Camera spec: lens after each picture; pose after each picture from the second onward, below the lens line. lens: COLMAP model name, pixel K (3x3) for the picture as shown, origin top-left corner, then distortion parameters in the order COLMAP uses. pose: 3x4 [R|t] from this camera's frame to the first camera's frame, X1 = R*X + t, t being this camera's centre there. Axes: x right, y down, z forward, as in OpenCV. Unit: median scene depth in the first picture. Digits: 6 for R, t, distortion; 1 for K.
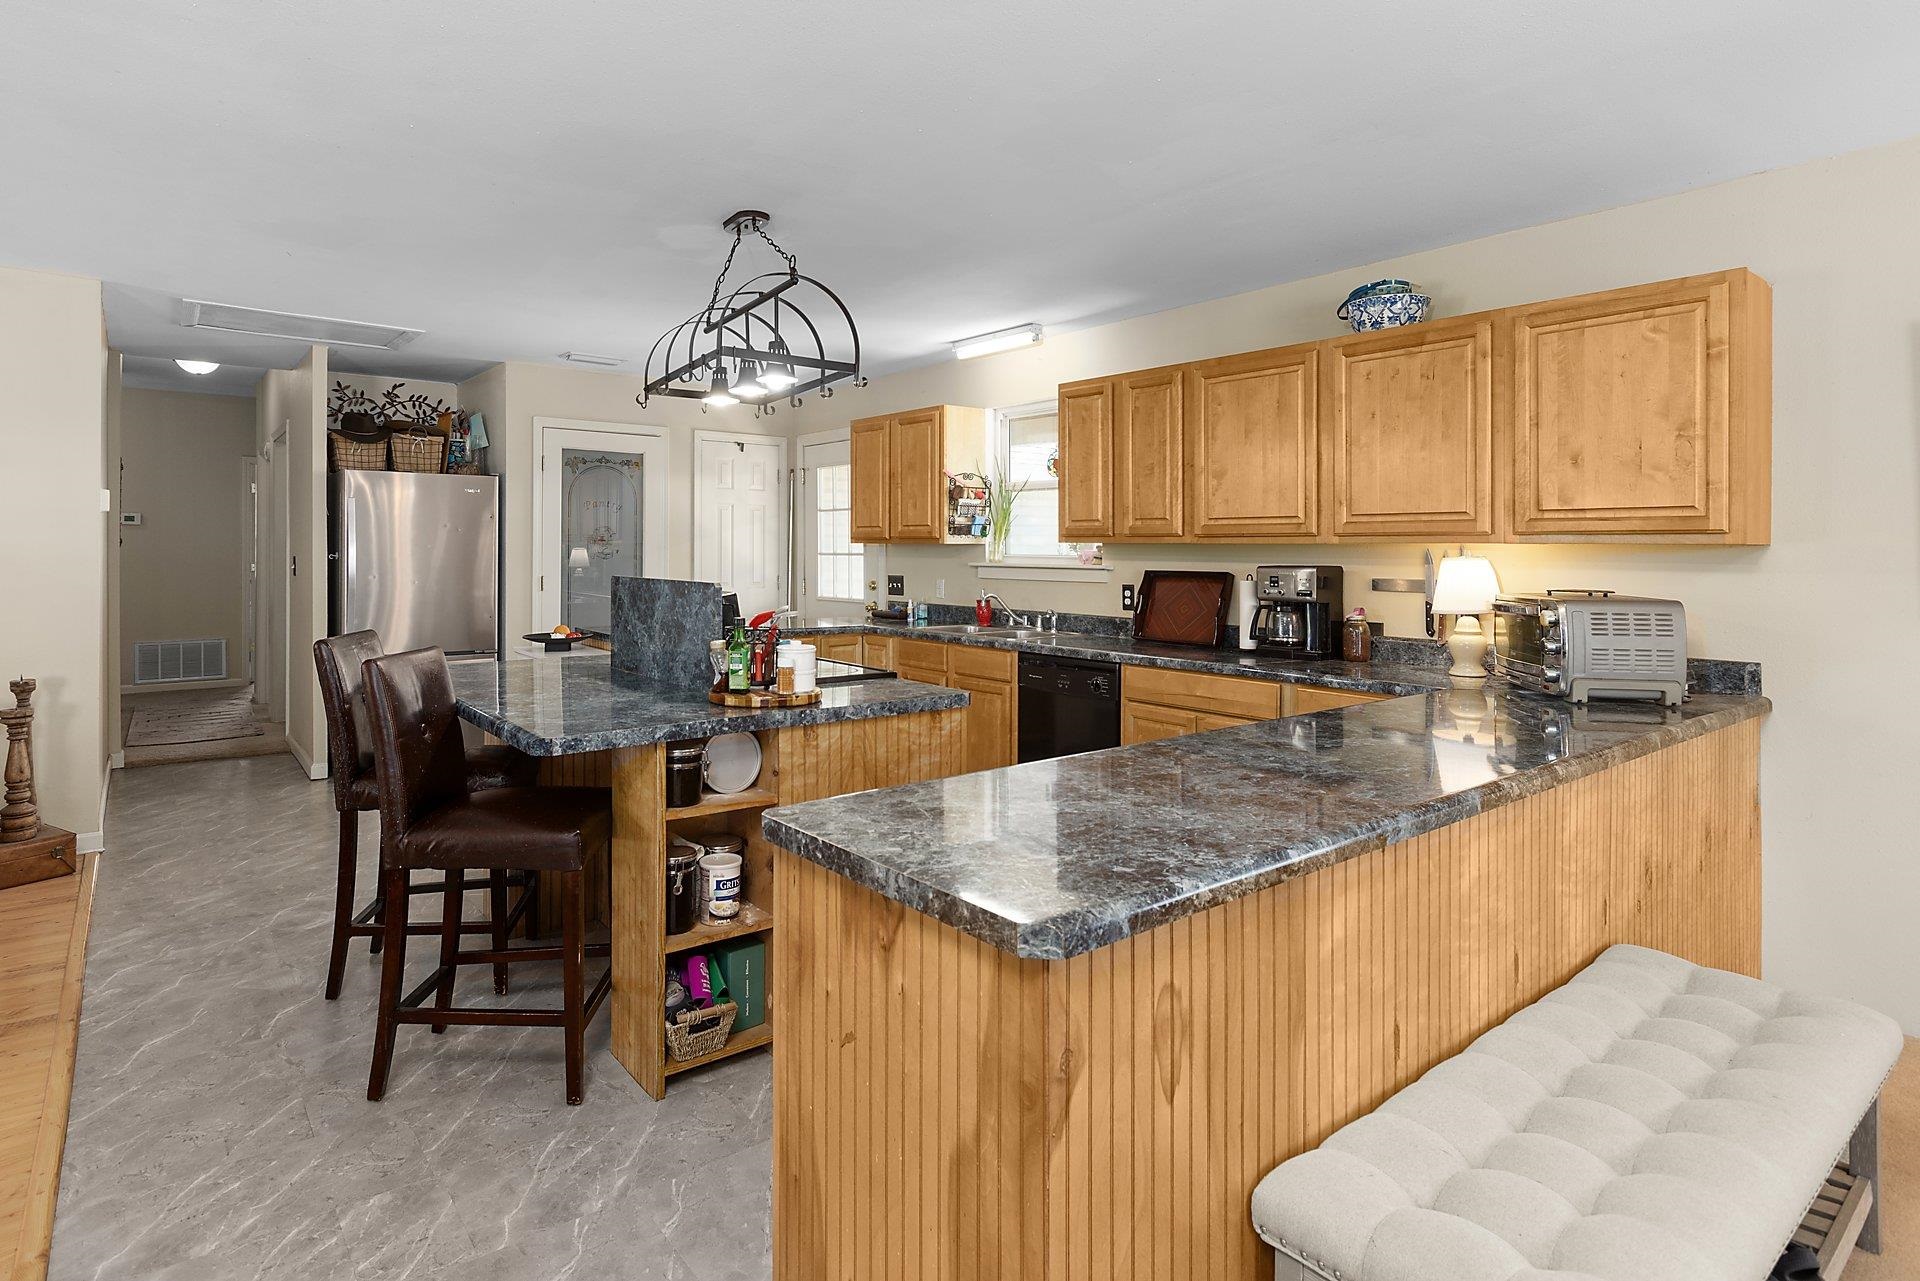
lens RADIAL K [[941.3, 0, 888.4], [0, 941.3, 545.5], [0, 0, 1]] dist [-0.001846, -0.000250]
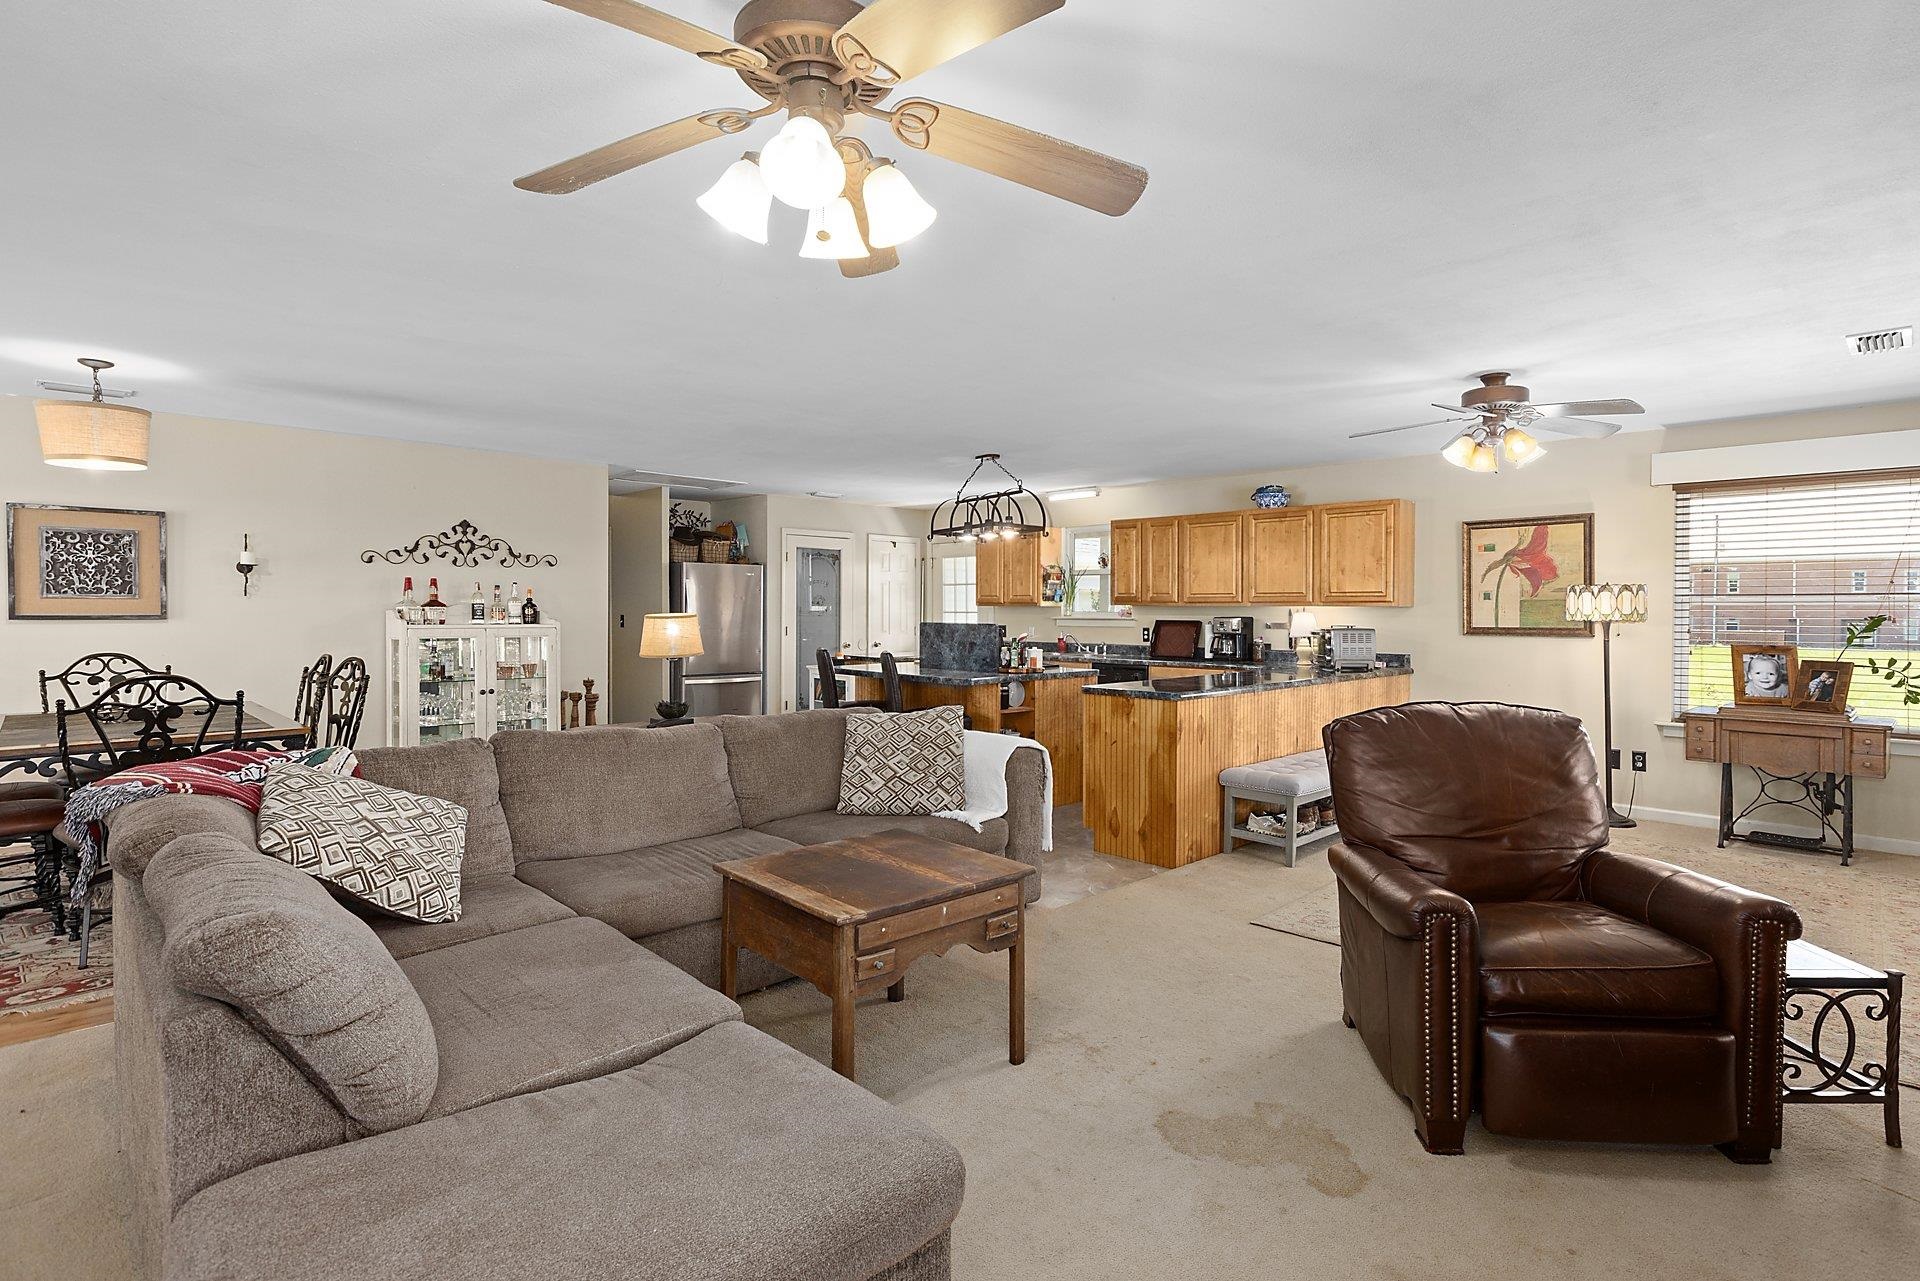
lens RADIAL K [[941.3, 0, 965.0], [0, 941.3, 630.1], [0, 0, 1]] dist [-0.001846, -0.000250]
pose [[0.991737, -0.005280, 0.128181, -0.403696], [0.001805, 0.999628, 0.027208, -0.006405], [-0.128277, -0.026752, 0.991377, -0.952804]]
